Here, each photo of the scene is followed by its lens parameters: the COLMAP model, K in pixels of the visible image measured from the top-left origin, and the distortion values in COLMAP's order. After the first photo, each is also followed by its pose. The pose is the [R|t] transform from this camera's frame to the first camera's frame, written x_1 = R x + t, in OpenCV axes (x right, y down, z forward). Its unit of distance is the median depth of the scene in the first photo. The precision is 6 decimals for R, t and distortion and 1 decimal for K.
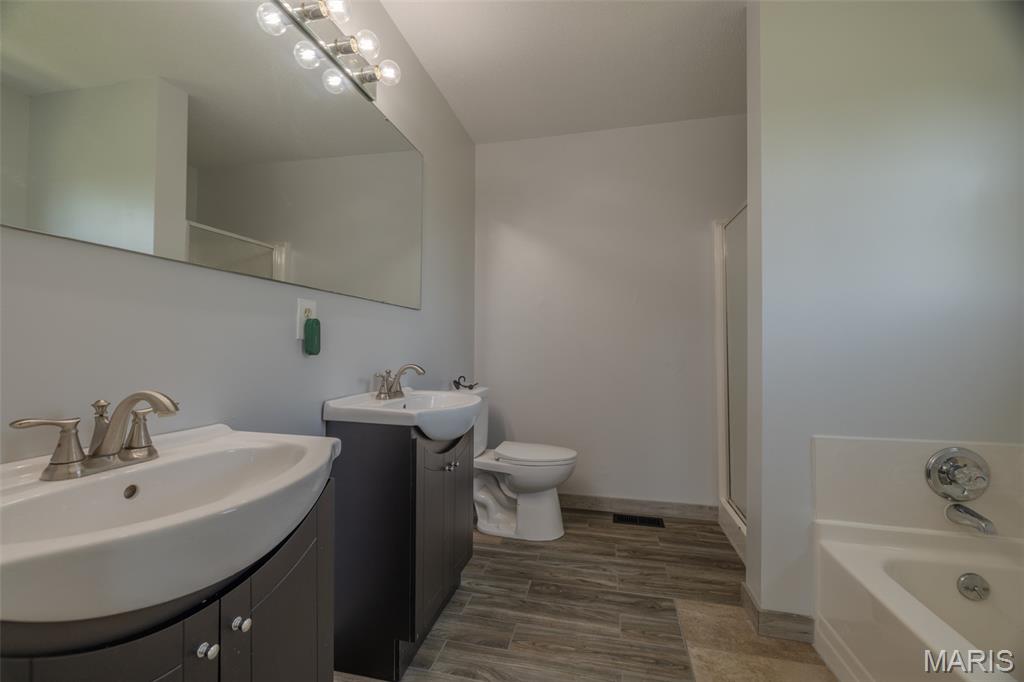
lens RADIAL K [[425.8, 0, 510.8], [0, 425.8, 342.6], [0, 0, 1]] dist [-0.001361, -0.000440]
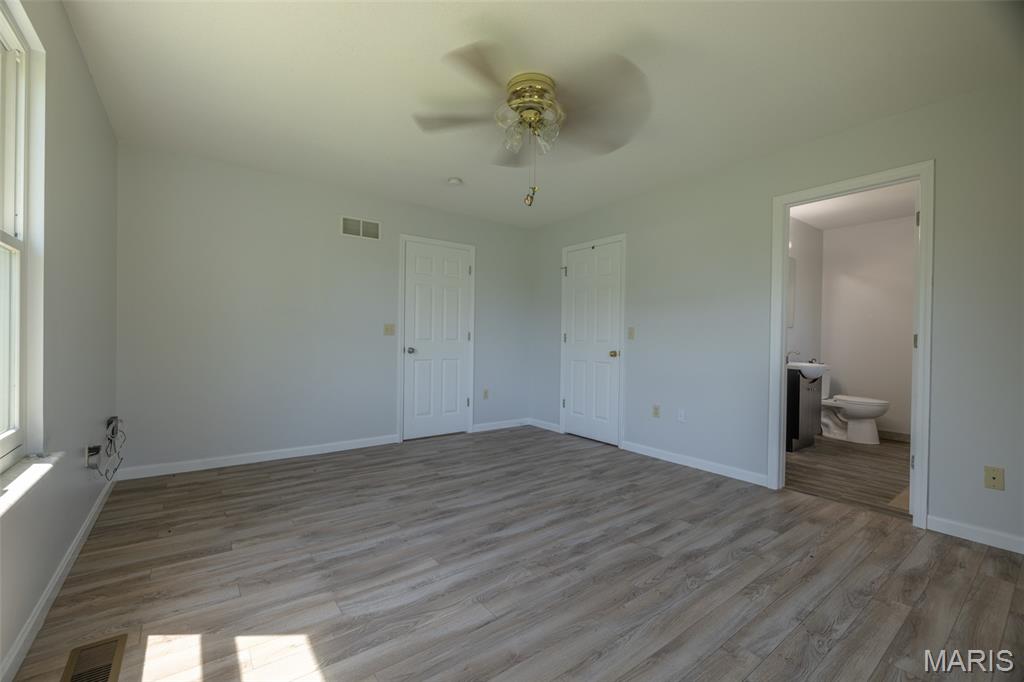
lens RADIAL K [[425.8, 0, 502.8], [0, 425.8, 344.3], [0, 0, 1]] dist [-0.001361, -0.000440]
pose [[0.757802, 0.013838, -0.652338, 0.084942], [-0.004490, 0.999862, 0.015993, -0.023335], [0.652469, -0.009190, 0.757760, -1.561768]]
